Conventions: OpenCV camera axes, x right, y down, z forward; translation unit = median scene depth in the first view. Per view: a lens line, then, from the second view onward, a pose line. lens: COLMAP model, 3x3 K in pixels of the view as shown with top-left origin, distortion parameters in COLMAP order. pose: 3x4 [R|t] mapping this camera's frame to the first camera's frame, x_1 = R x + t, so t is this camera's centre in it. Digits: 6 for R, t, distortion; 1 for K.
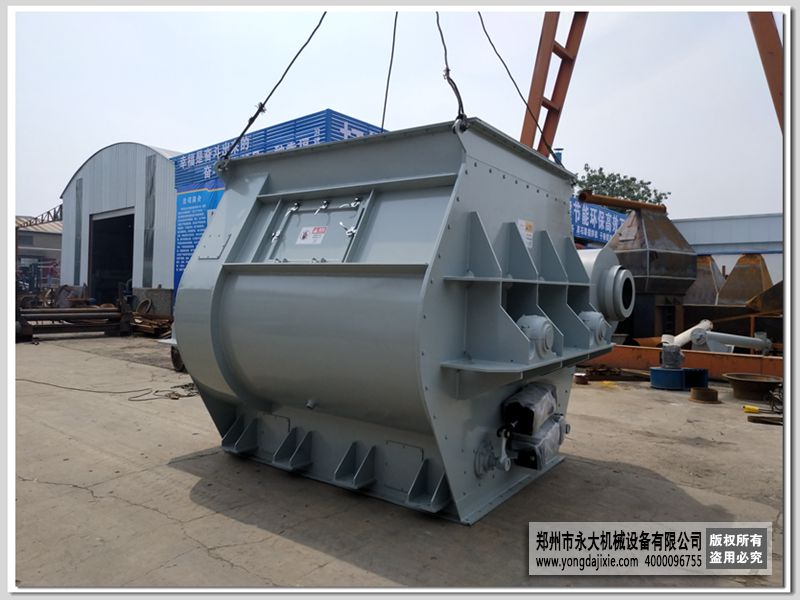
lens RADIAL K [[559.0, 0, 400.0], [0, 559.0, 300.0], [0, 0, 1]] dist [-0.008665, 0.000170]
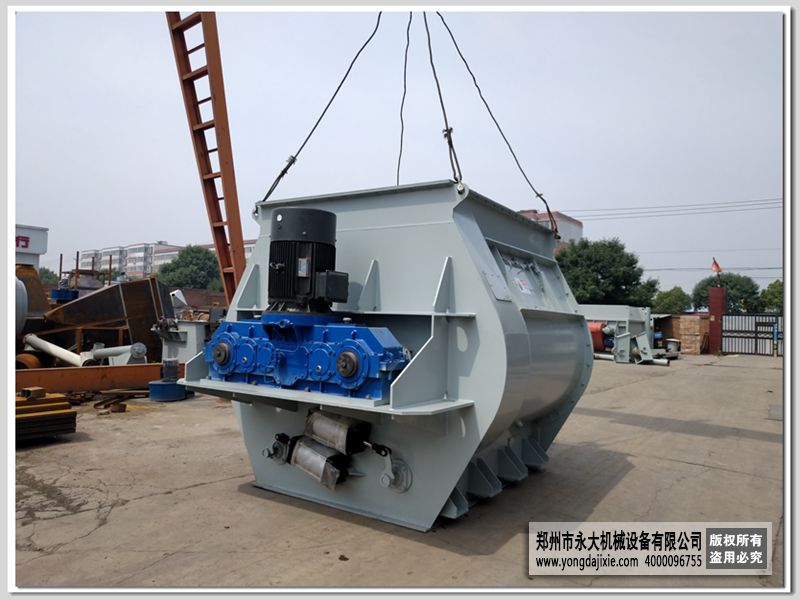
lens RADIAL K [[558.9, 0, 400.0], [0, 558.9, 300.0], [0, 0, 1]] dist [-0.016153, 0.000806]
pose [[-0.039379, 0.011385, 0.999159, -1.307370], [-0.015615, 0.999806, -0.012008, -0.063568], [-0.999102, -0.016074, -0.039193, 1.251619]]
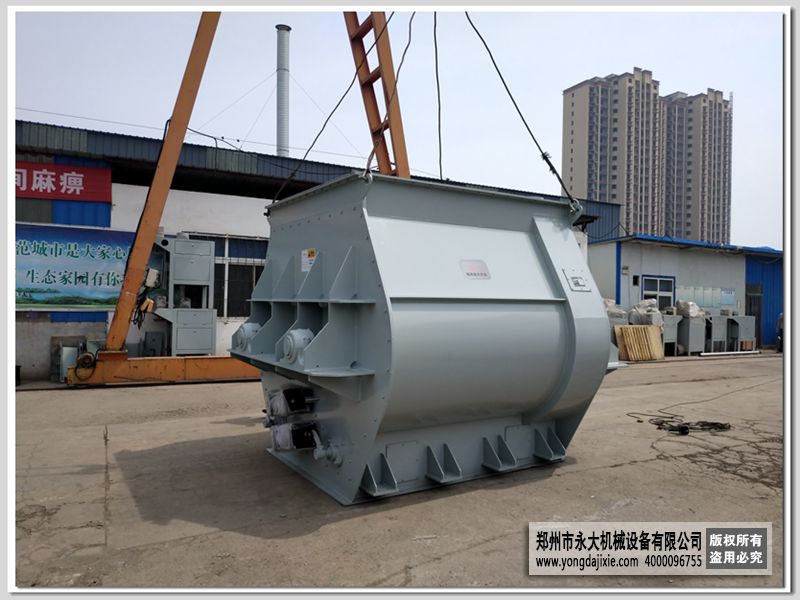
lens RADIAL K [[555.2, 0, 395.3], [0, 555.2, 299.9], [0, 0, 1]] dist [-0.018344, -0.000501]
pose [[-0.390628, -0.035328, -0.919870, 1.240108], [-0.043235, 0.998865, -0.020002, -0.017498], [0.919533, 0.031957, -0.391712, 1.641056]]
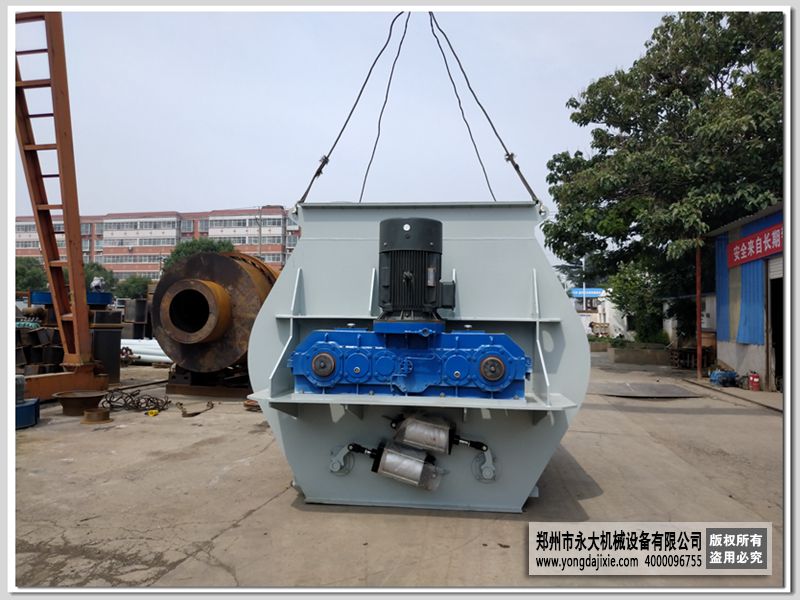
lens RADIAL K [[559.0, 0, 400.0], [0, 559.0, 300.0], [0, 0, 1]] dist [-0.008665, 0.000170]
pose [[-0.490294, 0.002572, 0.871553, -1.179899], [-0.010924, 0.999899, -0.009096, -0.077838], [-0.871489, -0.013980, -0.490216, 1.894374]]
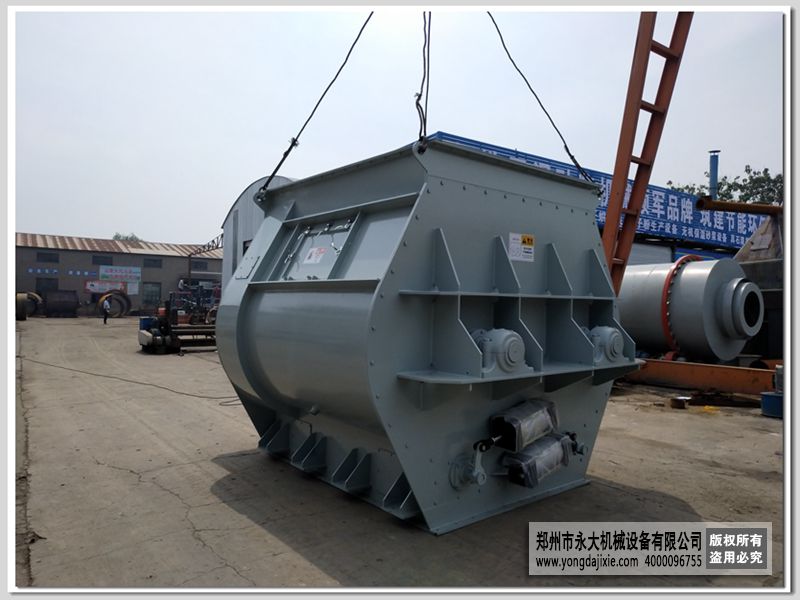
lens RADIAL K [[559.0, 0, 400.0], [0, 559.0, 300.0], [0, 0, 1]] dist [-0.008665, 0.000170]
pose [[0.965301, -0.008722, -0.260995, 0.274117], [0.000293, 0.999478, -0.032317, 0.006650], [0.261141, 0.031119, 0.964799, -0.010519]]
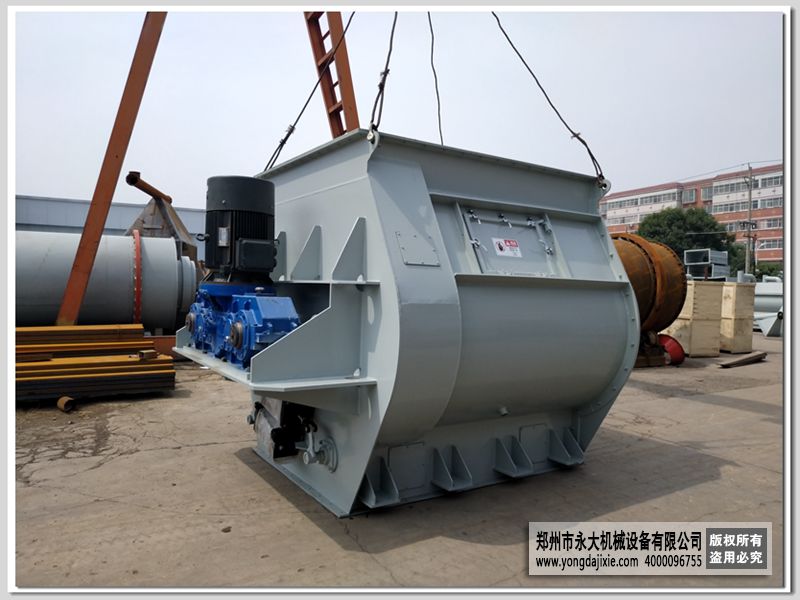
lens RADIAL K [[558.9, 0, 400.0], [0, 558.9, 300.0], [0, 0, 1]] dist [-0.016153, 0.000806]
pose [[0.367831, -0.035868, 0.929201, -1.126721], [0.002628, 0.999292, 0.037534, -0.055896], [-0.929889, -0.011365, 0.367665, 0.763882]]
